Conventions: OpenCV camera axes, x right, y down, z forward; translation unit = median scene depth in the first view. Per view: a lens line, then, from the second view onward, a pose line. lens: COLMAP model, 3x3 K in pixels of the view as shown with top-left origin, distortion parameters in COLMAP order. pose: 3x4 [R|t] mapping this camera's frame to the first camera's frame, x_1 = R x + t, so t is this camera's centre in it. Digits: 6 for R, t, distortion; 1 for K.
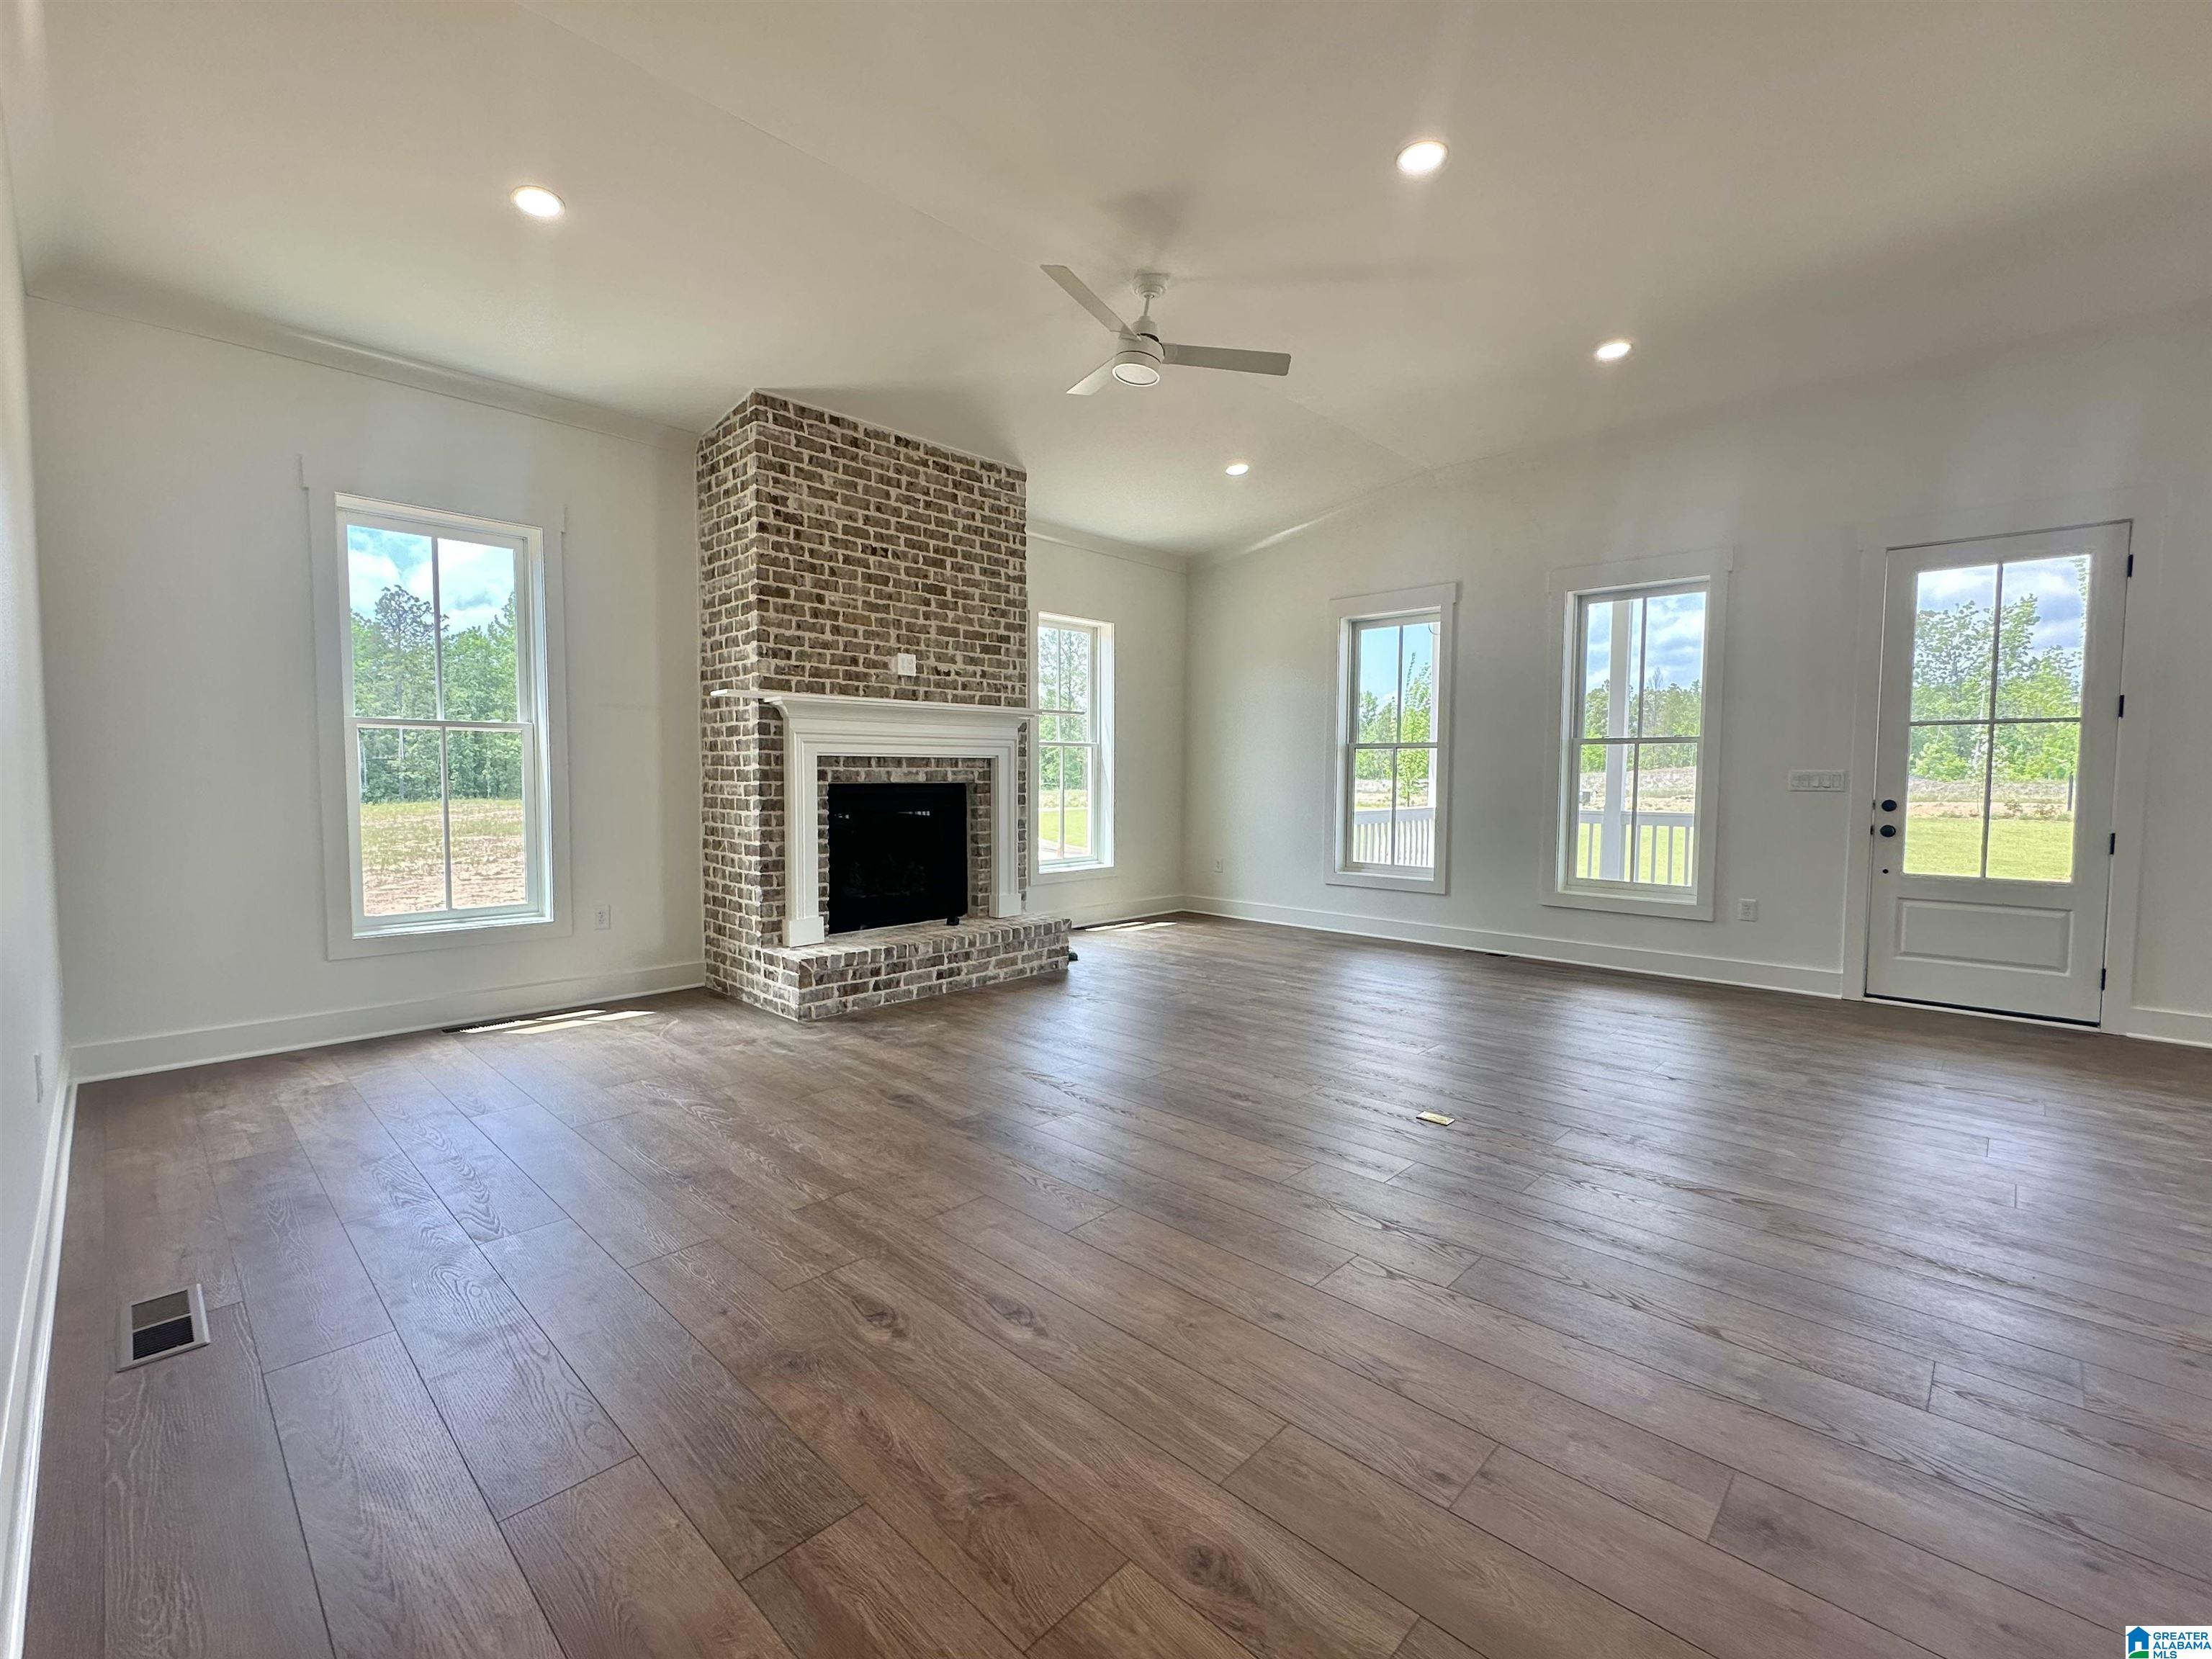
lens RADIAL K [[956.0, 0, 1104.5], [0, 956.0, 826.6], [0, 0, 1]] dist [0.000303, -0.000223]
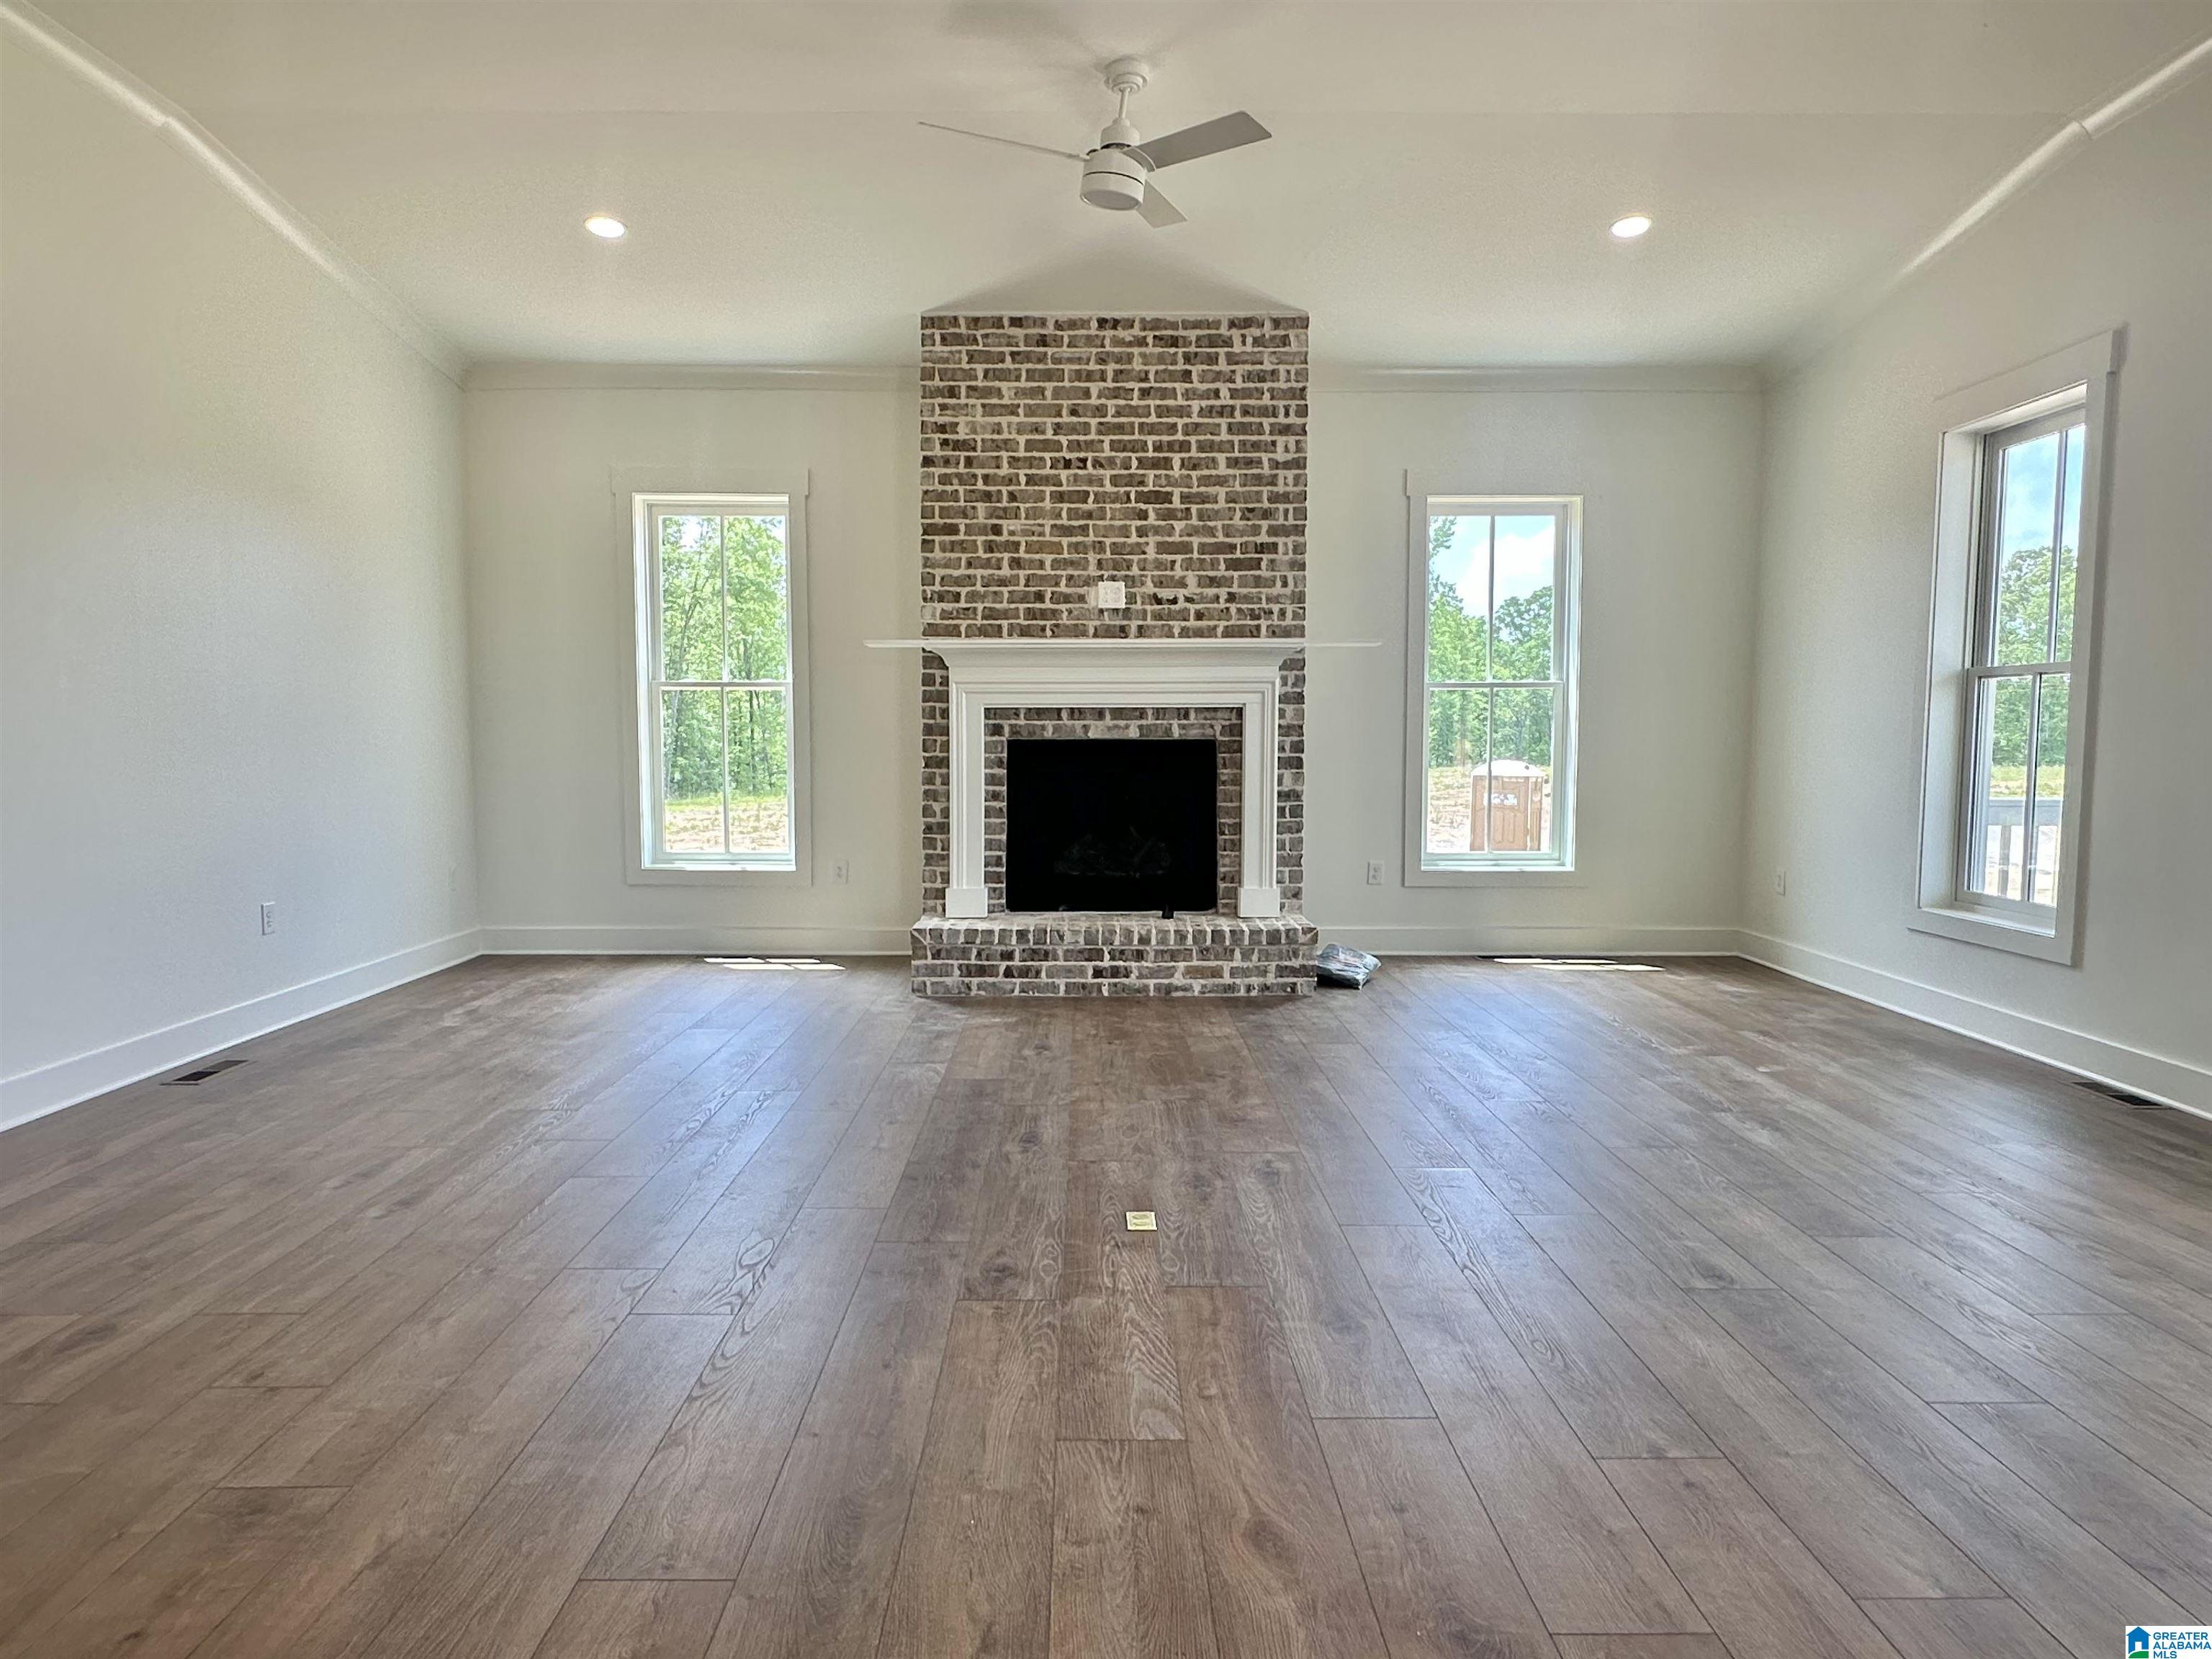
lens RADIAL K [[1337.4, 0, 1102.3], [0, 1337.4, 834.0], [0, 0, 1]] dist [0.002385, -0.000382]
pose [[0.700952, 0.050762, -0.711399, 0.635809], [-0.037495, 0.998707, 0.034319, -0.003394], [0.712222, 0.002618, 0.701950, 0.193083]]
